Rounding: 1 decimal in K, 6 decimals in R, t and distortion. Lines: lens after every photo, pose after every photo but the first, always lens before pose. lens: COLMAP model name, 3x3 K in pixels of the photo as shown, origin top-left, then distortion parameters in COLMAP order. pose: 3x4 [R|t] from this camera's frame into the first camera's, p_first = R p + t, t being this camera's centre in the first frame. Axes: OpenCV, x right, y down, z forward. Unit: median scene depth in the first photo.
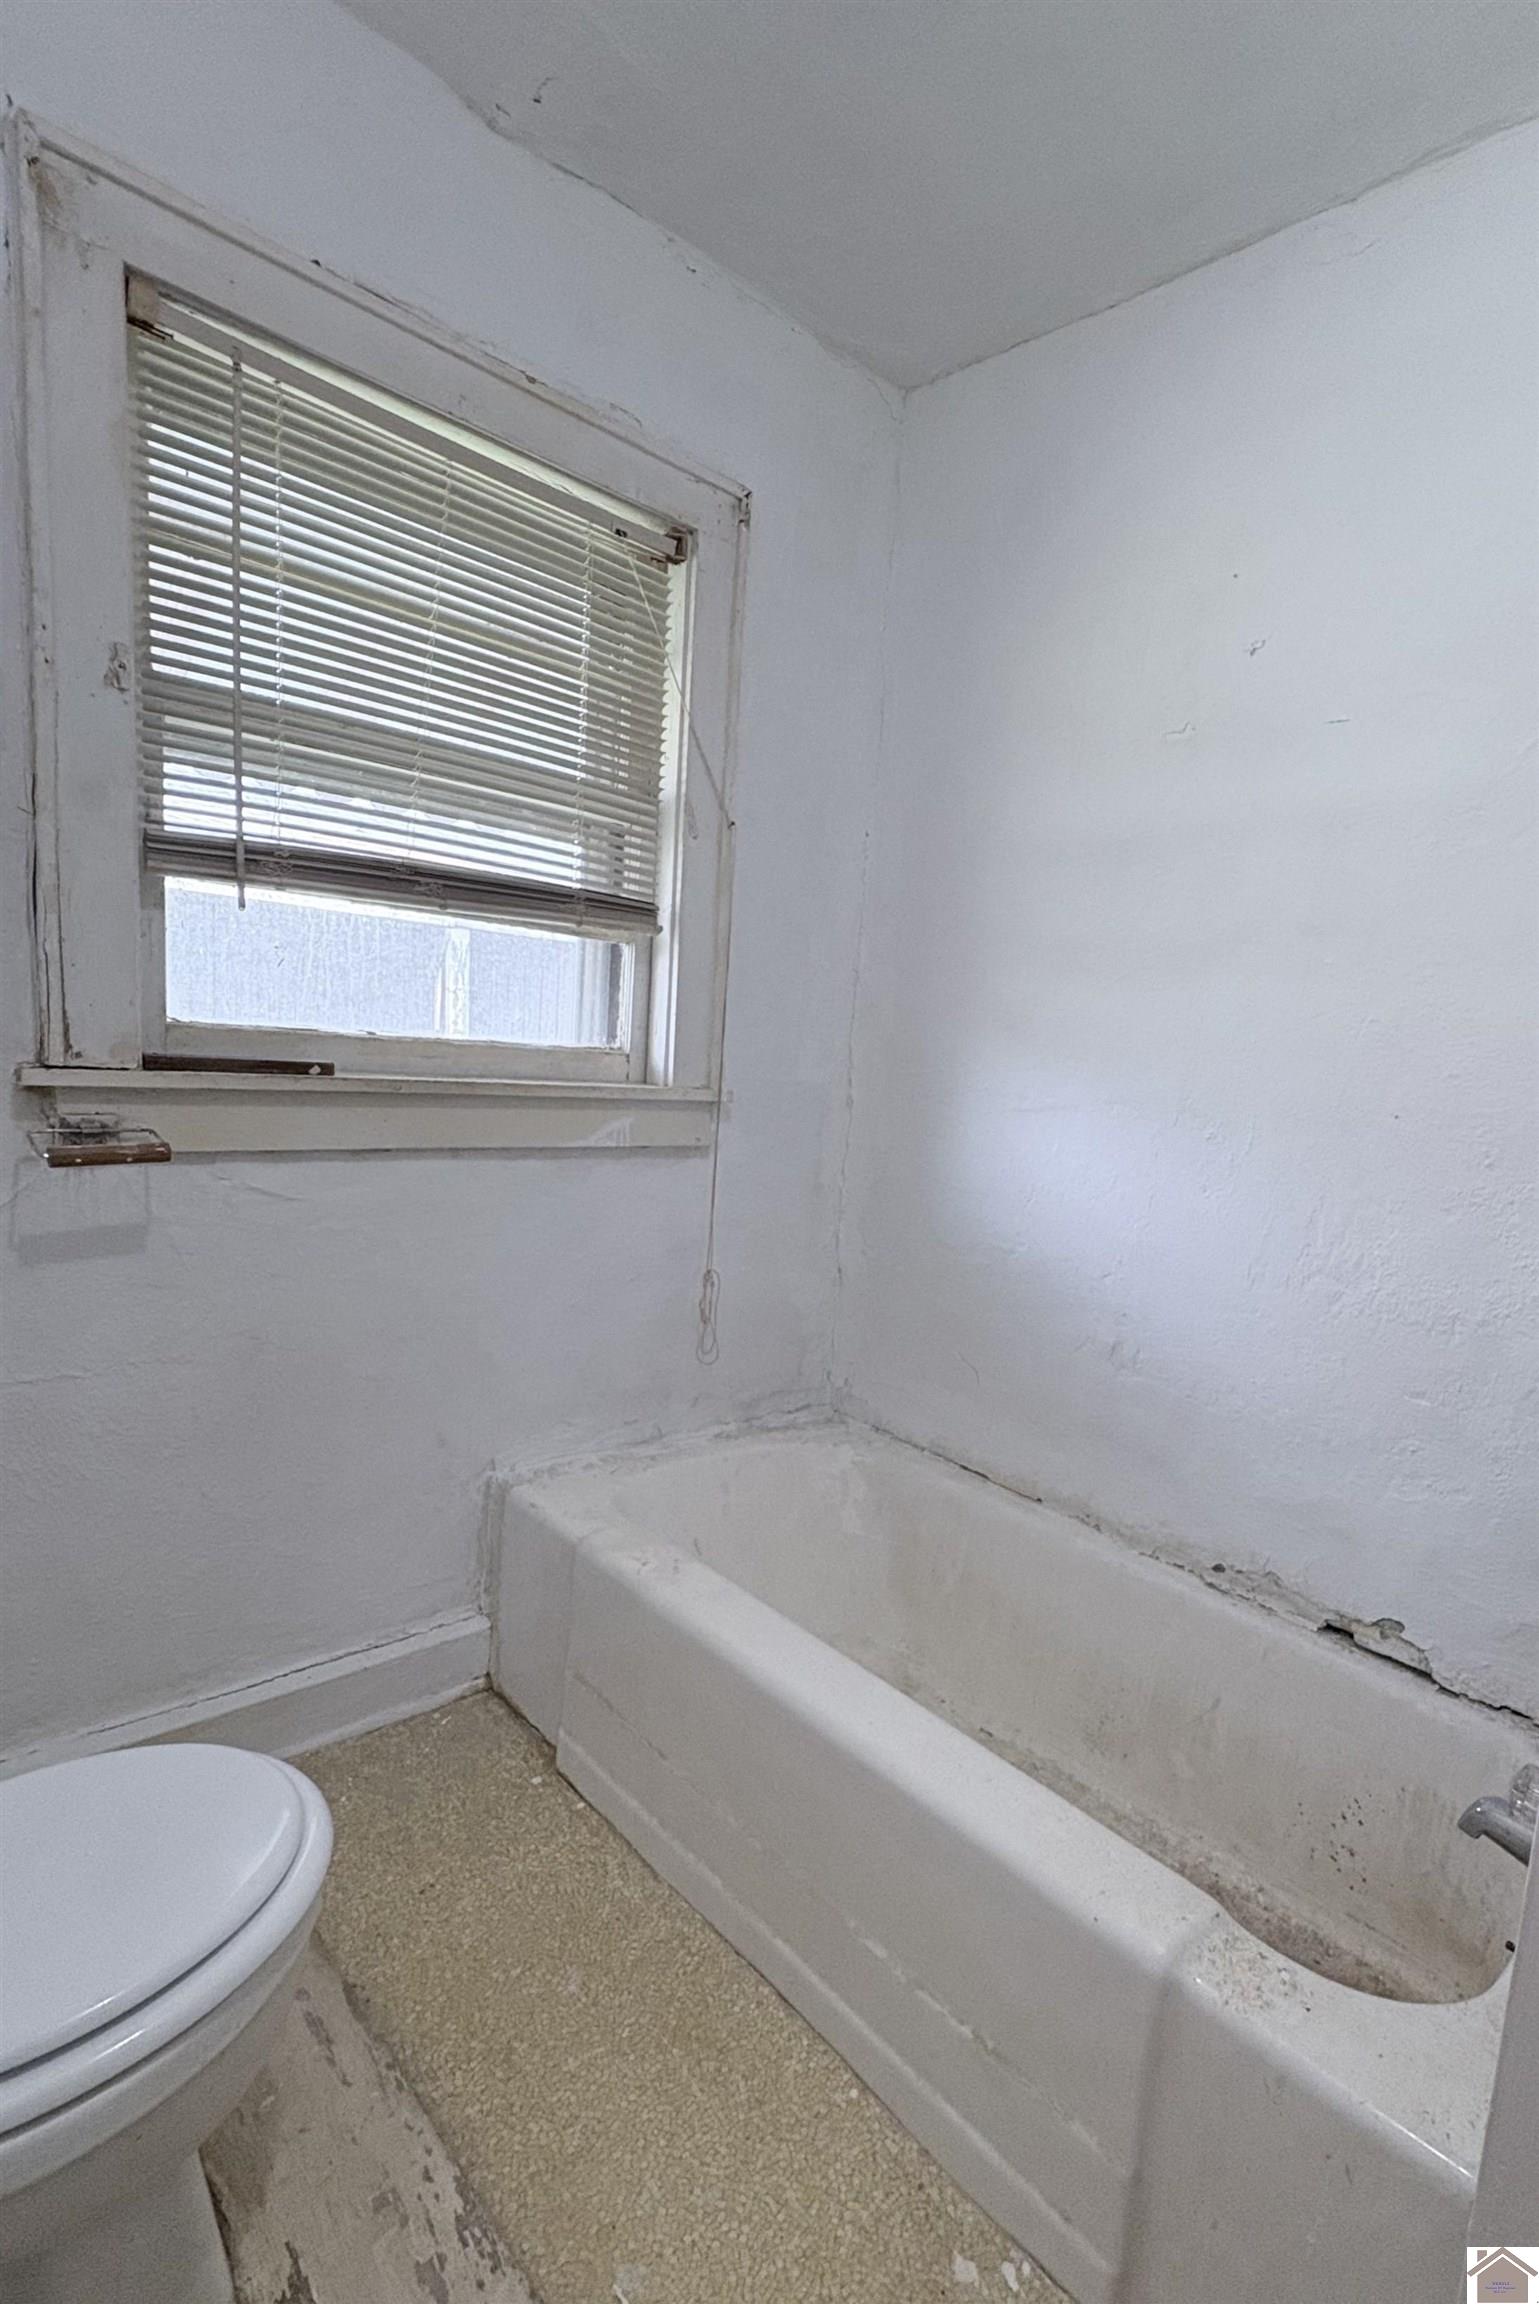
lens RADIAL K [[1050.6, 0, 773.7], [0, 1050.6, 1182.9], [0, 0, 1]] dist [-0.000823, 0.000582]
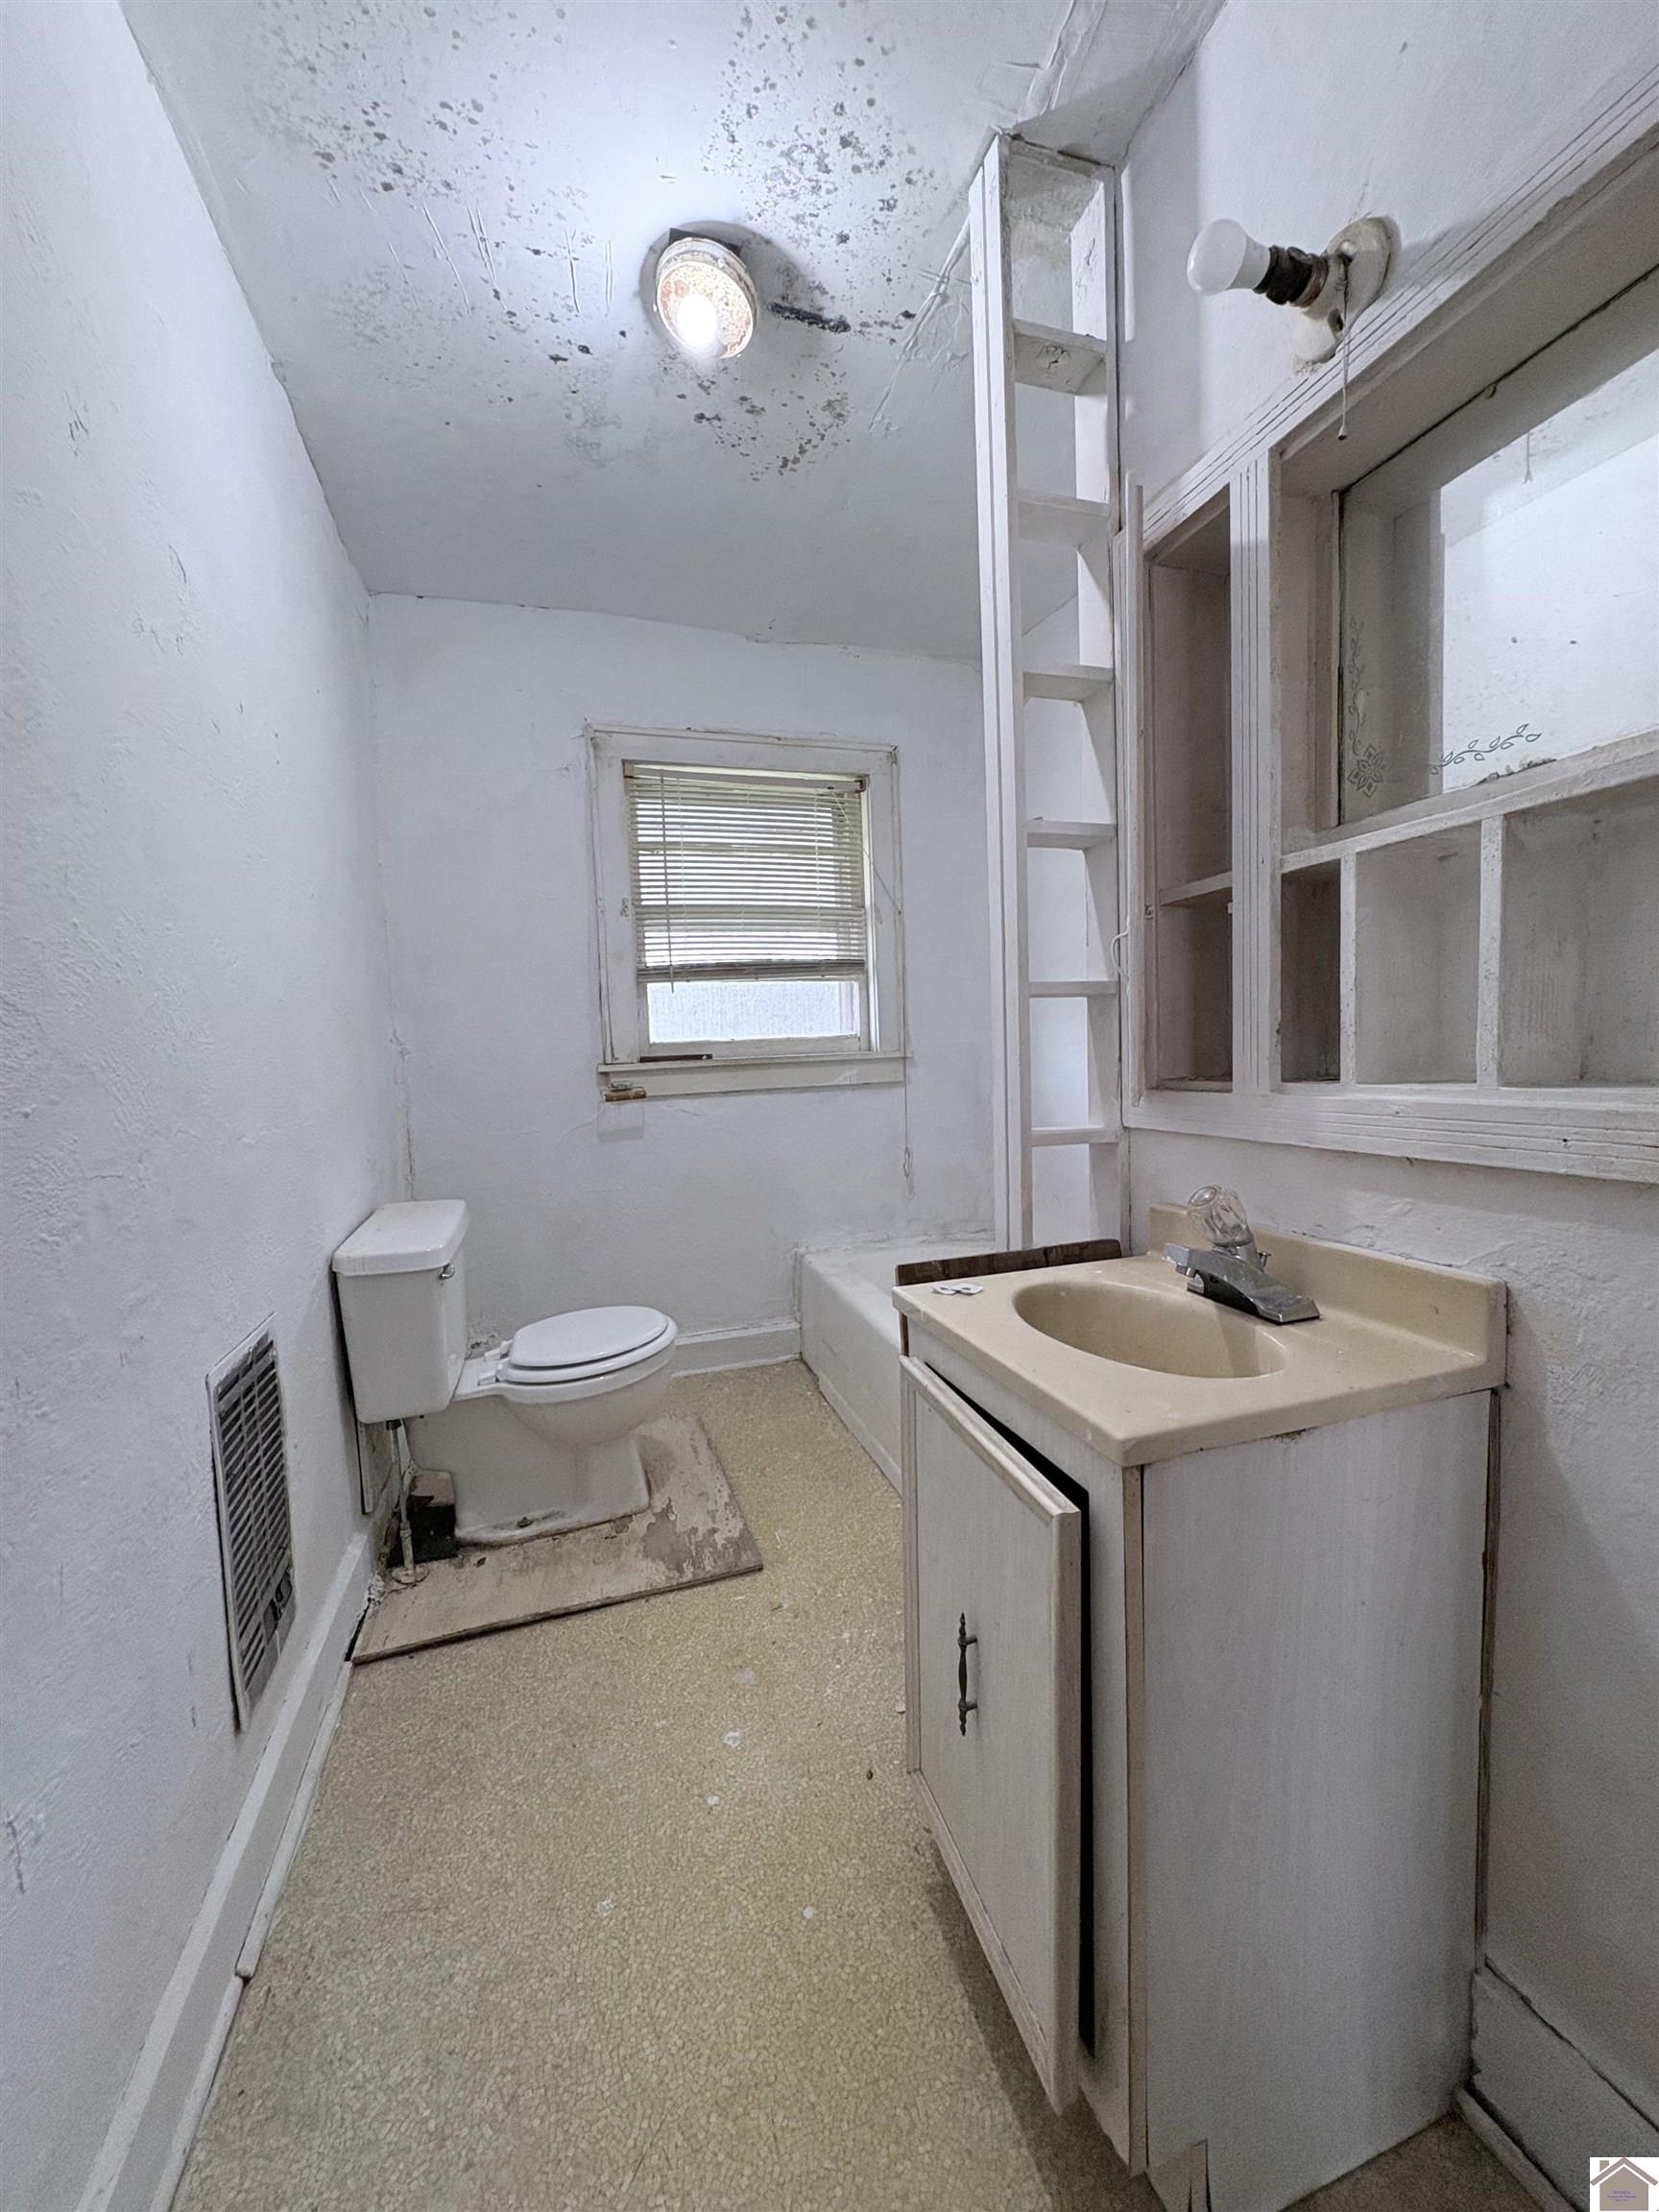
lens RADIAL K [[901.6, 0, 816.1], [0, 901.6, 1100.5], [0, 0, 1]] dist [-0.001472, 0.000081]
pose [[0.875952, -0.075362, -0.476476, 0.648585], [0.037197, 0.995333, -0.089045, 0.156011], [0.480963, 0.060276, 0.874667, -0.547030]]
